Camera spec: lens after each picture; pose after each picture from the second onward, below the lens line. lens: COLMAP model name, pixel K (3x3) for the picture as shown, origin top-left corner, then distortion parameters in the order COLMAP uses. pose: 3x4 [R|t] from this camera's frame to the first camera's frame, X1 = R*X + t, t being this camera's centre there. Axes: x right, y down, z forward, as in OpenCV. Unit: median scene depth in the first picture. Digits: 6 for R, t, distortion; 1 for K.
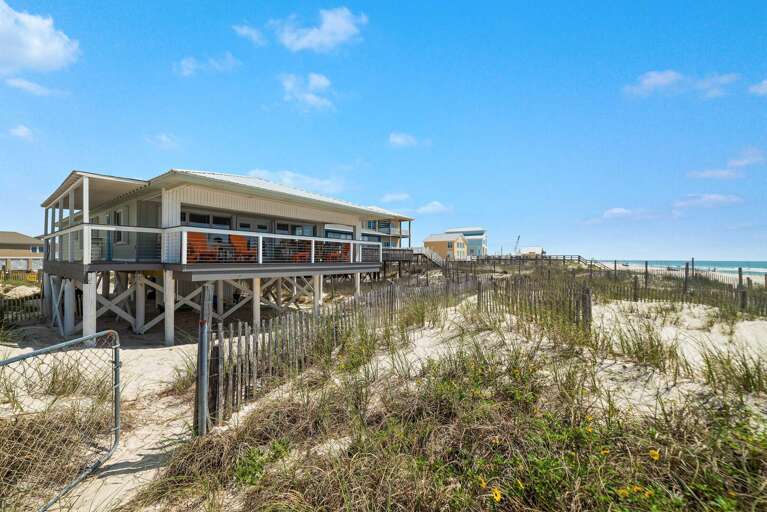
lens RADIAL K [[300.2, 0, 404.2], [0, 300.2, 261.4], [0, 0, 1]] dist [-0.000128, 0.000160]
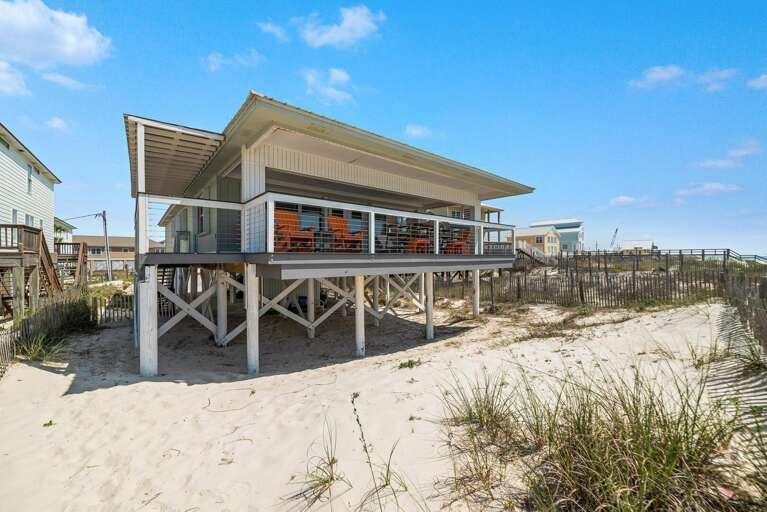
lens RADIAL K [[300.2, 0, 404.2], [0, 300.2, 261.4], [0, 0, 1]] dist [-0.000128, 0.000160]
pose [[0.977576, -0.007234, -0.210458, -0.235836], [0.007544, 0.999971, 0.000674, 0.021604], [0.210447, -0.002246, 0.977603, 0.320094]]
